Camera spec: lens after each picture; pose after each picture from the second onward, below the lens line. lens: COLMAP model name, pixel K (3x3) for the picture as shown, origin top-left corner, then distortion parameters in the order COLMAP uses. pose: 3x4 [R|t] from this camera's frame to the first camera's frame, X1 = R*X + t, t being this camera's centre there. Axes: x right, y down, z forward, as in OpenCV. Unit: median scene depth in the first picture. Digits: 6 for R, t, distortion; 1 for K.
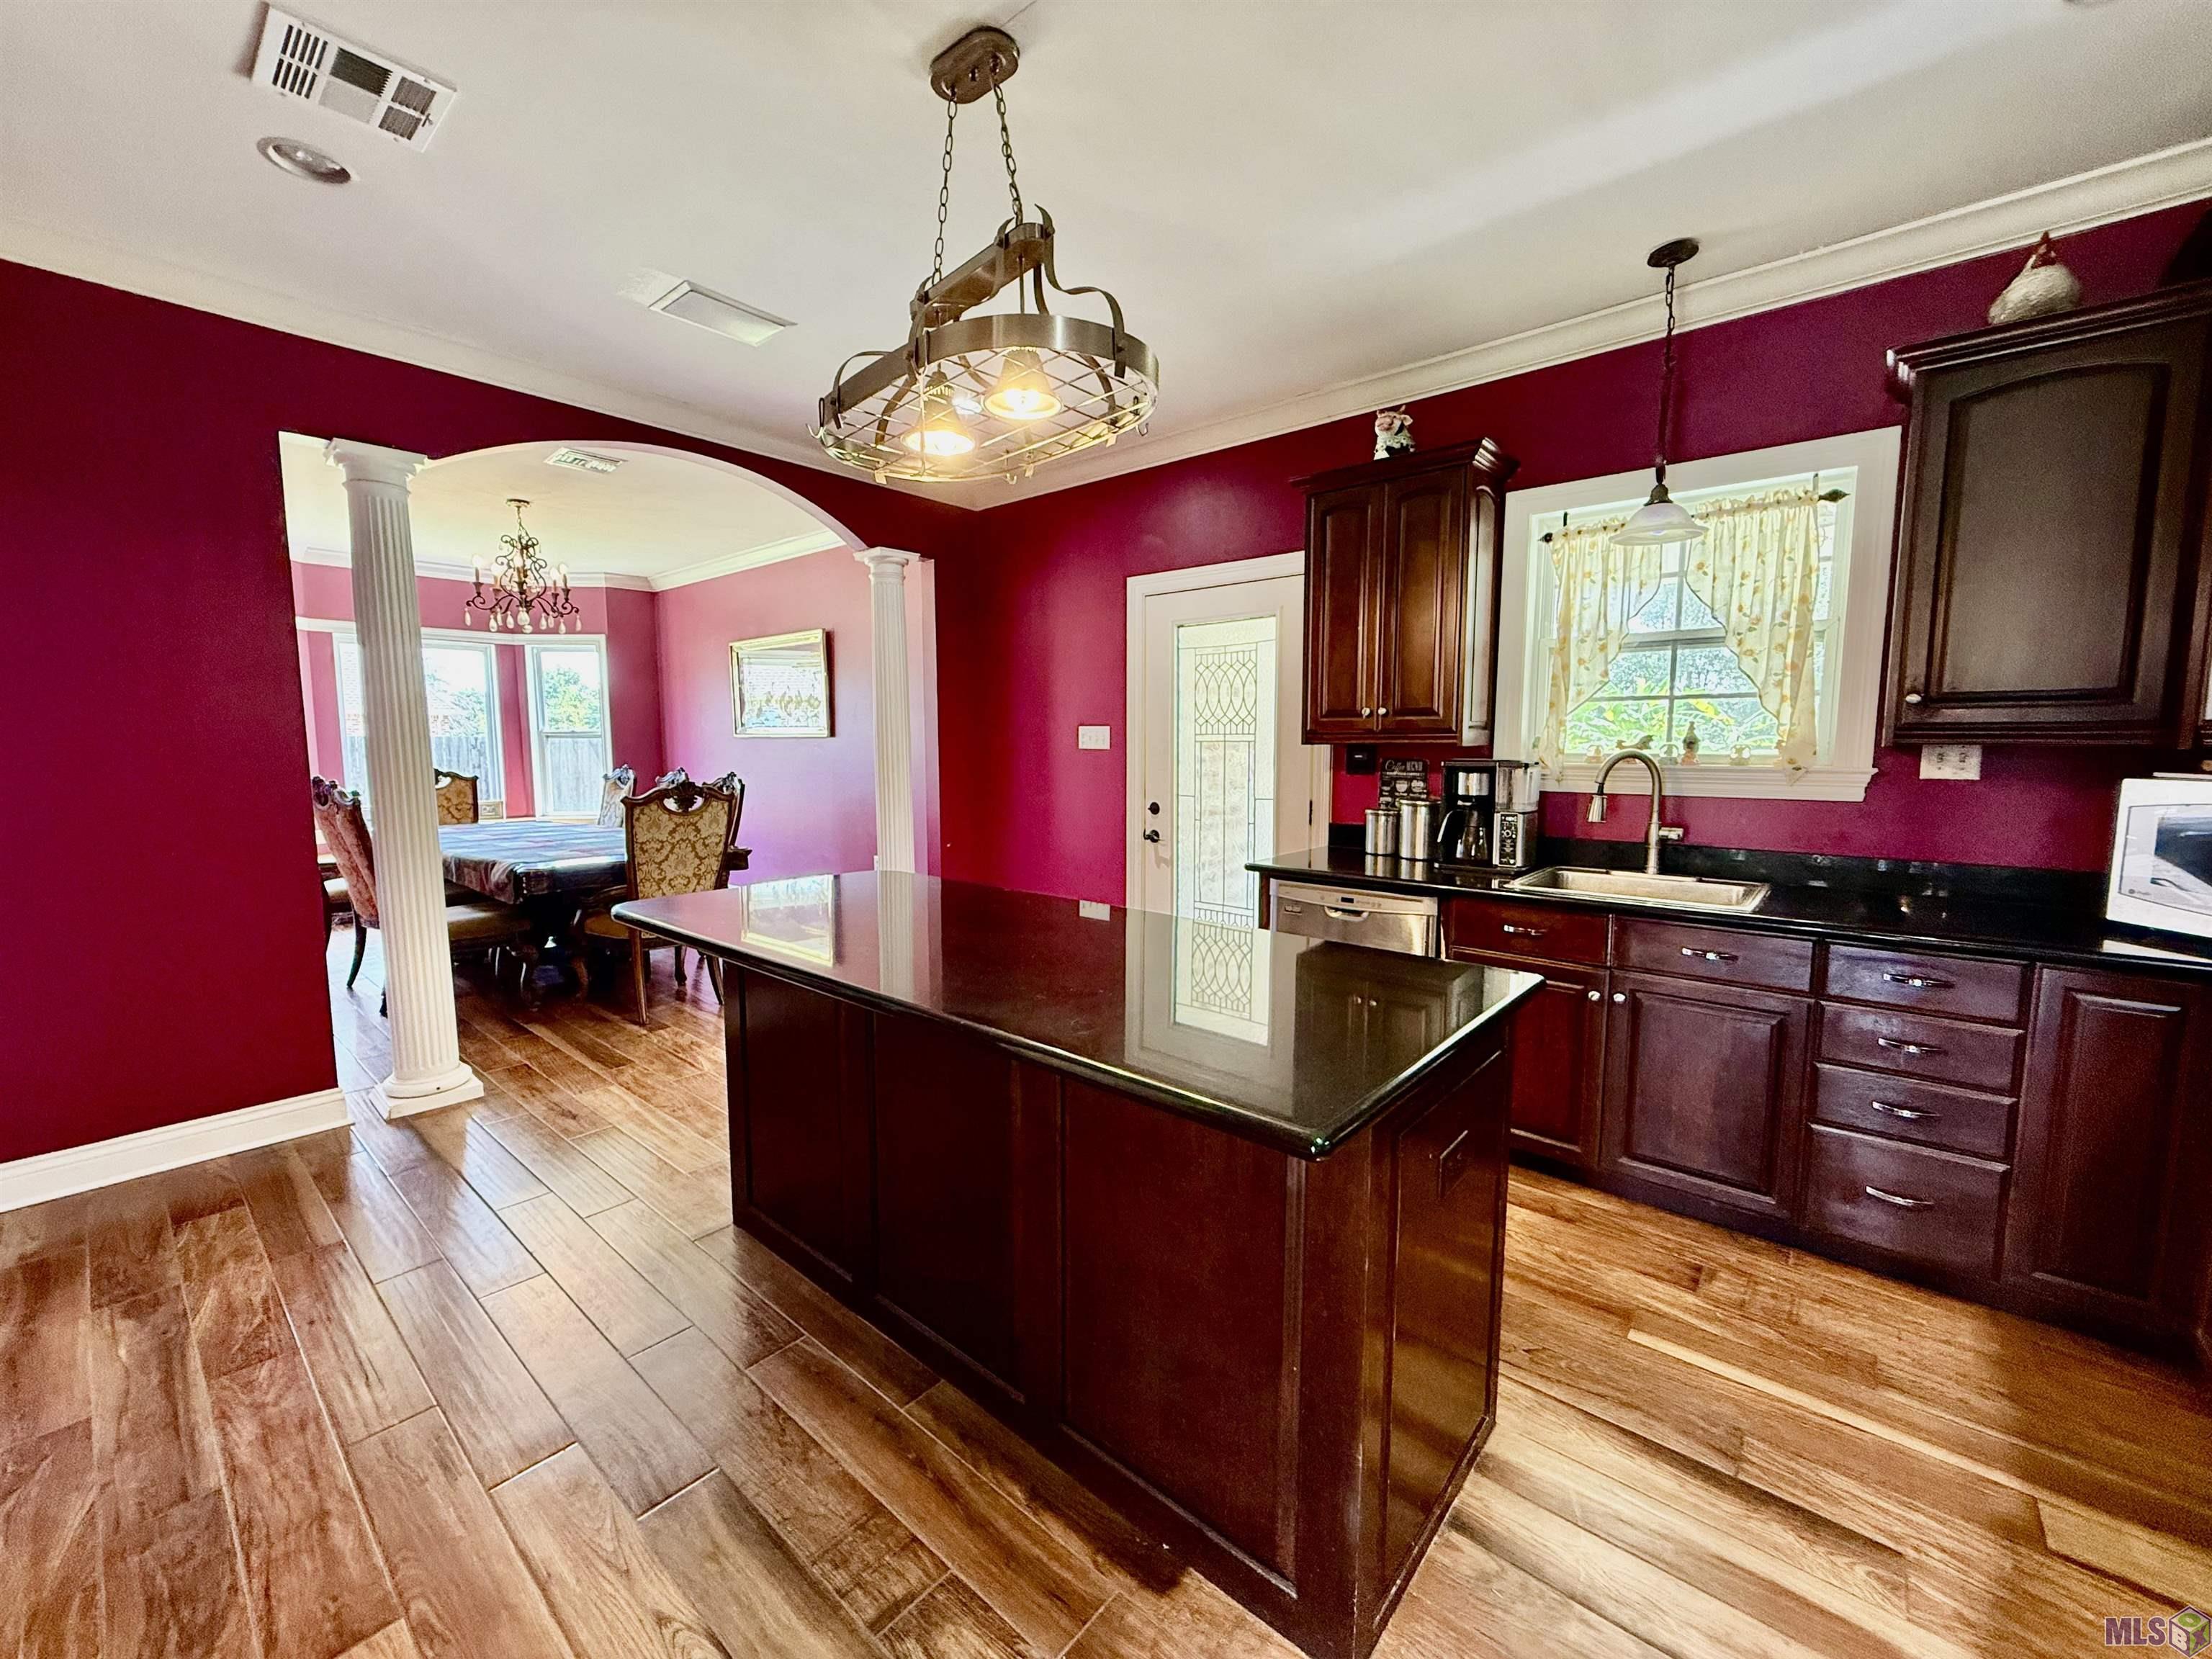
lens RADIAL K [[893.8, 0, 1106.0], [0, 893.8, 829.5], [0, 0, 1]] dist [0.019588, 0.000067]
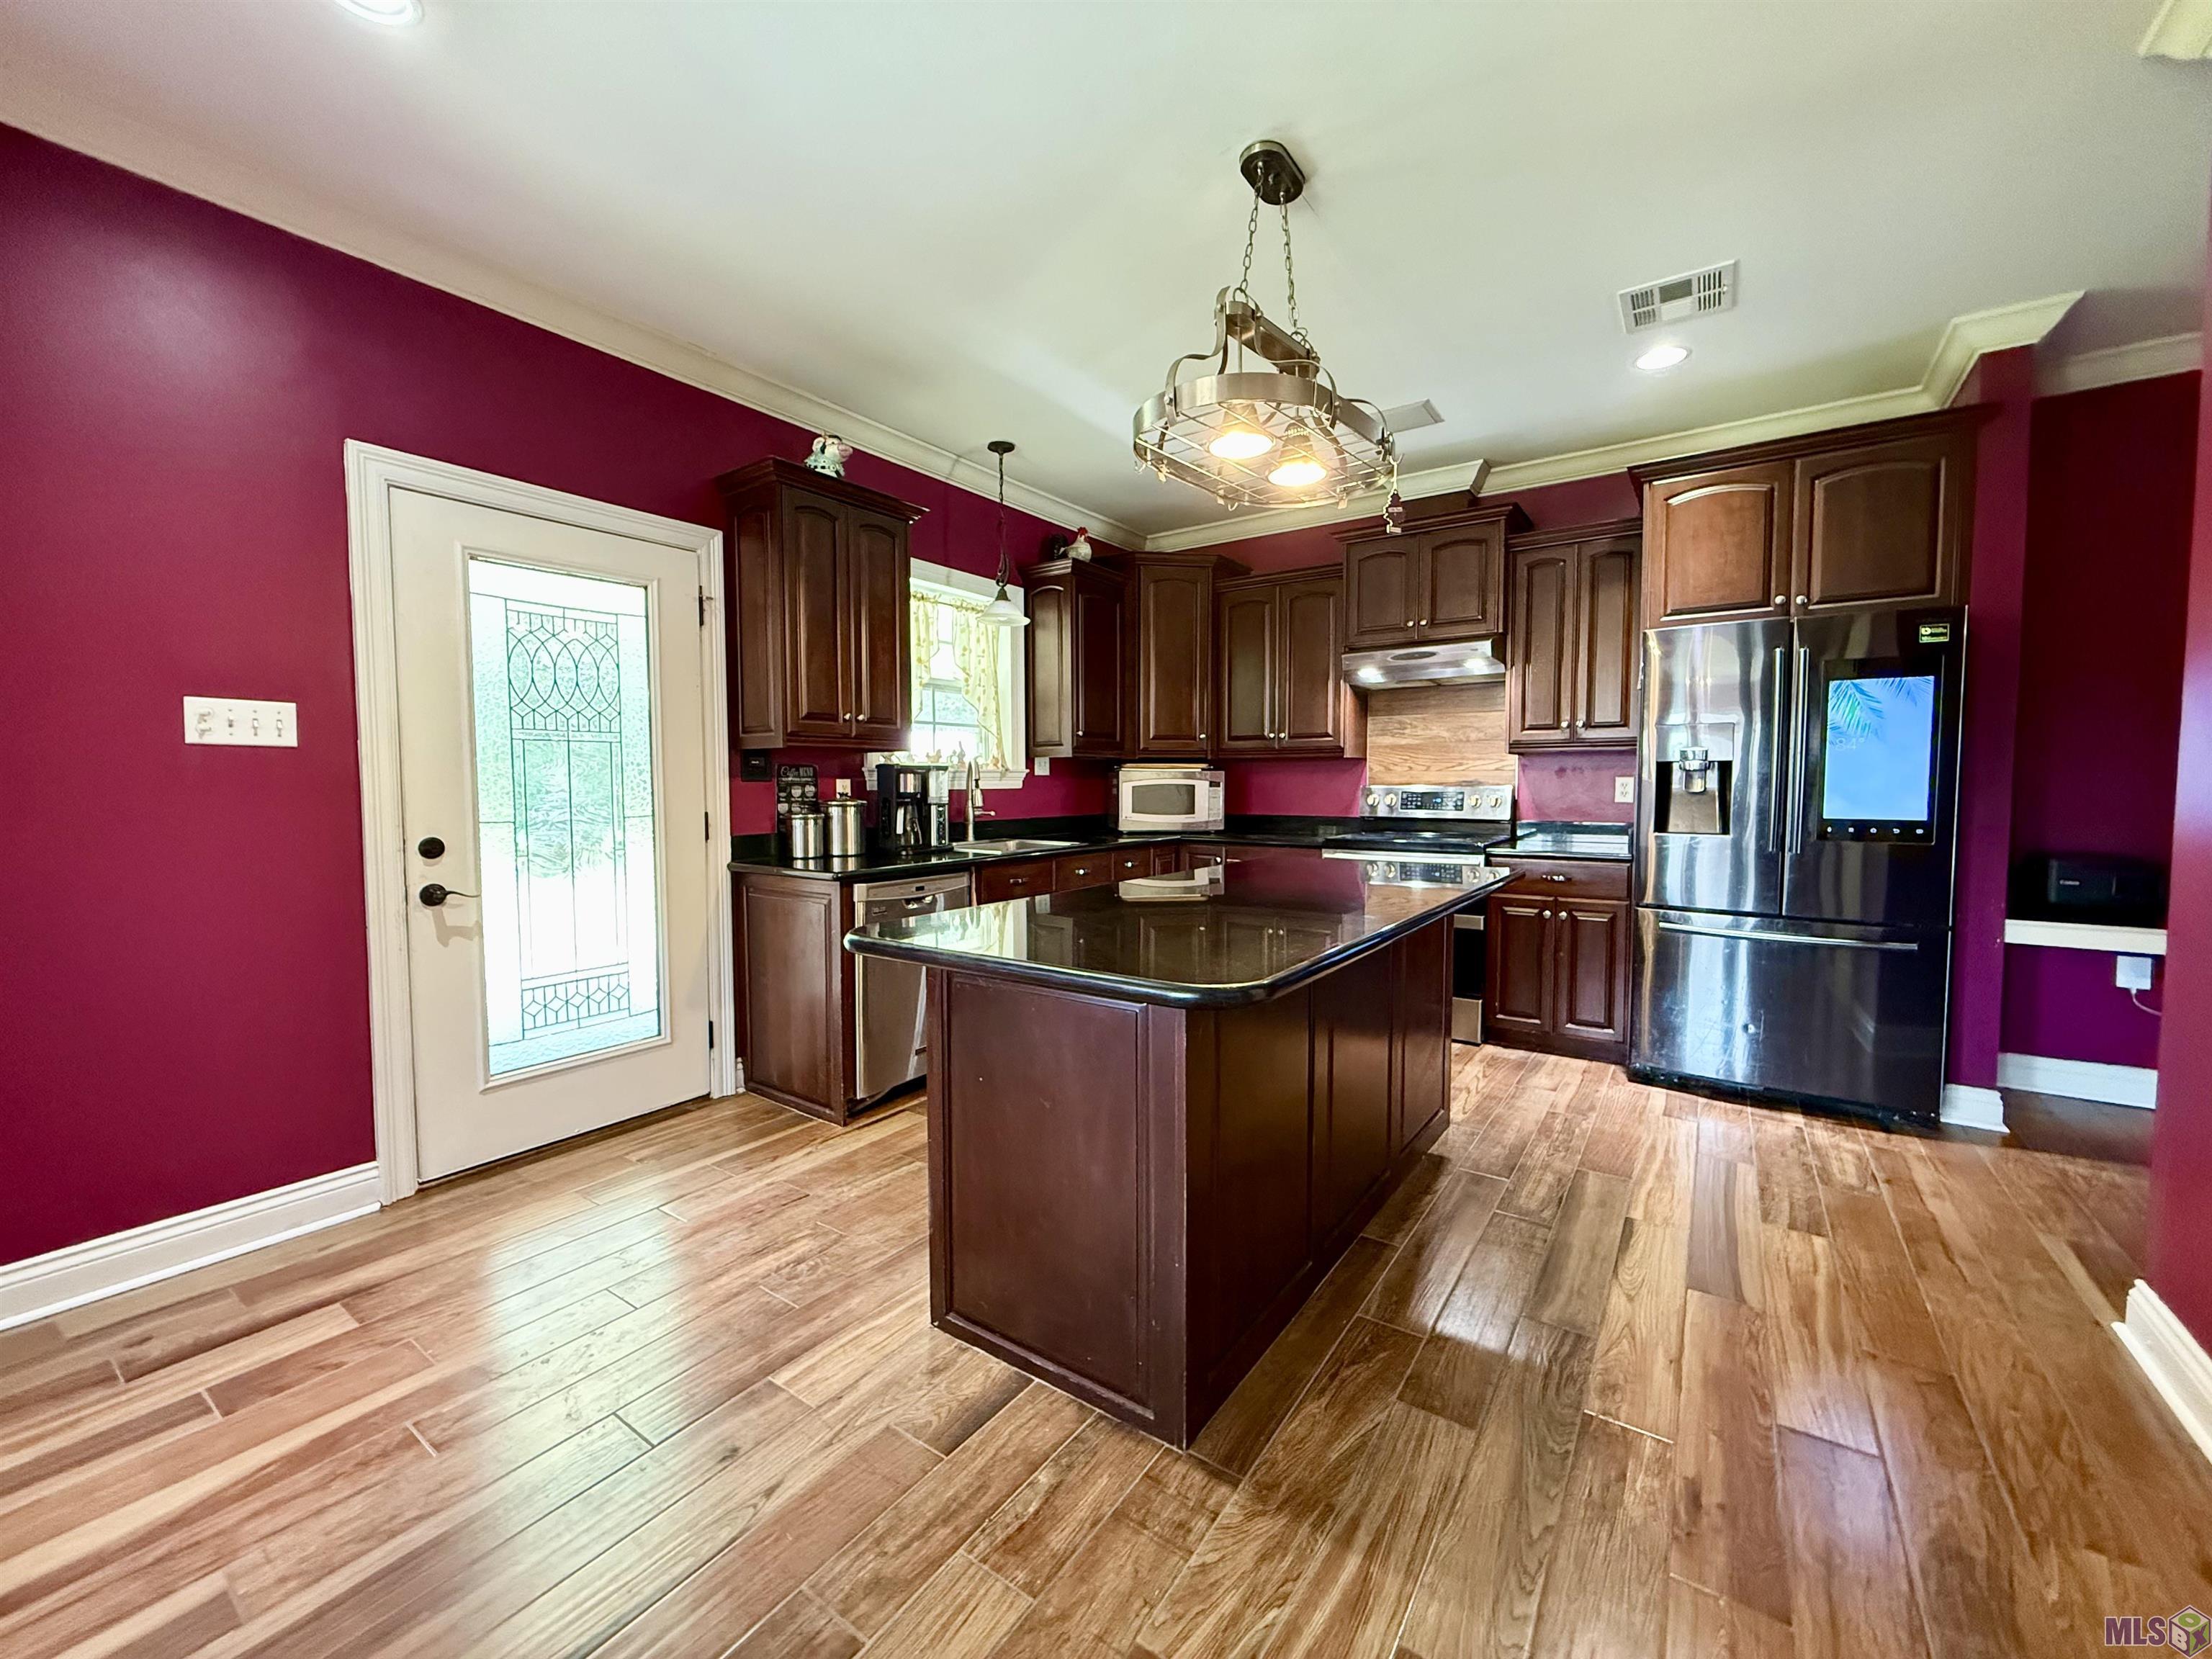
lens RADIAL K [[879.2, 0, 1106.0], [0, 879.2, 829.5], [0, 0, 1]] dist [-0.002167, 0.000096]
pose [[-0.106925, -0.049597, 0.993029, -0.605704], [0.108200, 0.992243, 0.061208, -0.024404], [-0.988362, 0.113991, -0.100729, 0.647145]]
